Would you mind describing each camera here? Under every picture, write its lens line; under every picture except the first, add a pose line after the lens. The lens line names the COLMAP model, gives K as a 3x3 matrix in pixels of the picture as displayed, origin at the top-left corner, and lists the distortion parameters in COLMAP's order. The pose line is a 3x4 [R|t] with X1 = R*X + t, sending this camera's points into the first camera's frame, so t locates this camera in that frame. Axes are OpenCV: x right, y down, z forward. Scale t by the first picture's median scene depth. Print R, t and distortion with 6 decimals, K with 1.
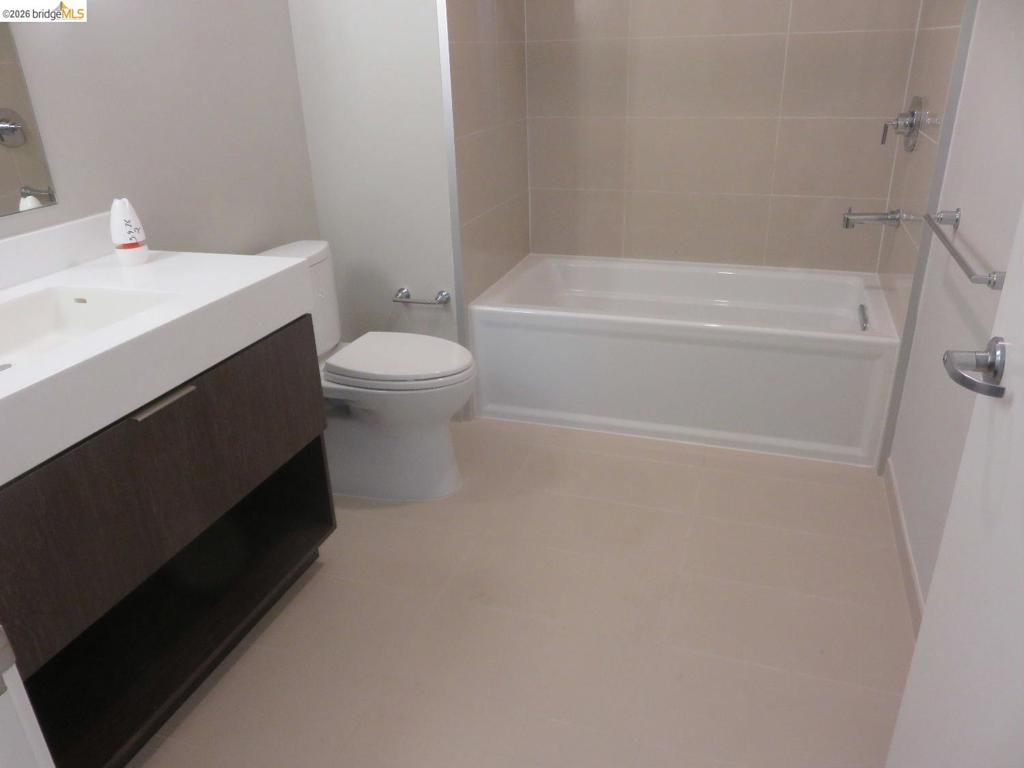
lens RADIAL K [[759.6, 0, 512.8], [0, 759.6, 382.0], [0, 0, 1]] dist [-0.004412, 0.000281]
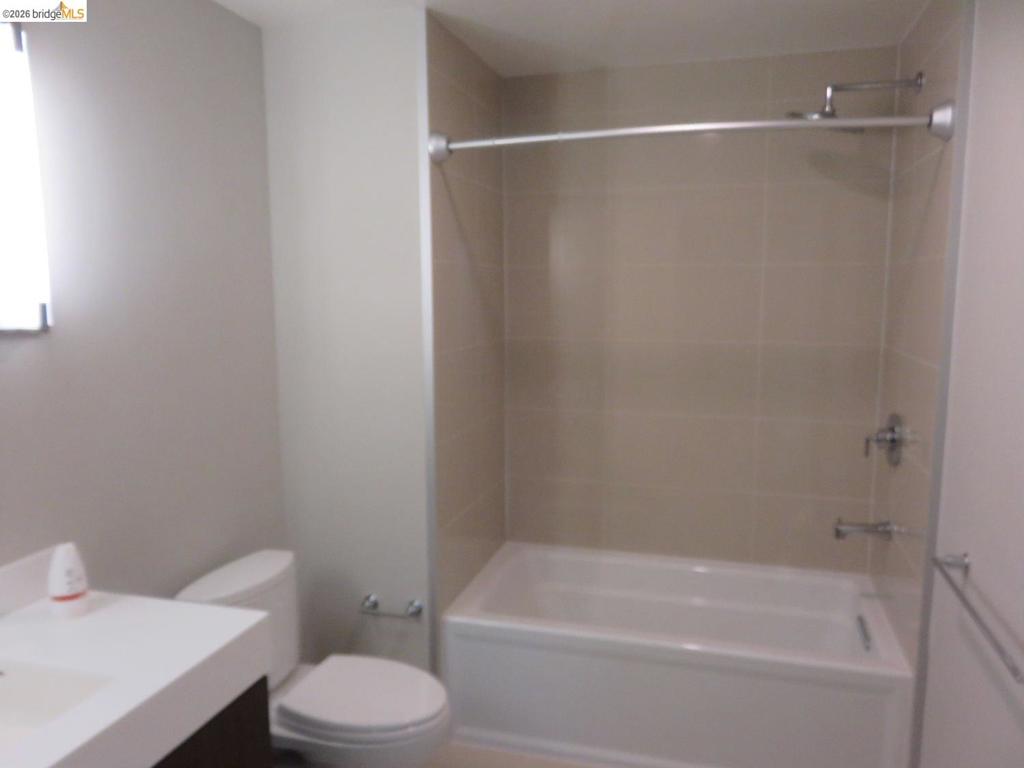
lens RADIAL K [[759.6, 0, 511.6], [0, 759.6, 386.8], [0, 0, 1]] dist [-0.004412, 0.000281]
pose [[0.998717, 0.021834, 0.045698, -0.023359], [-0.008890, 0.963864, -0.266247, -0.130192], [-0.049860, 0.265499, 0.962821, 0.040134]]
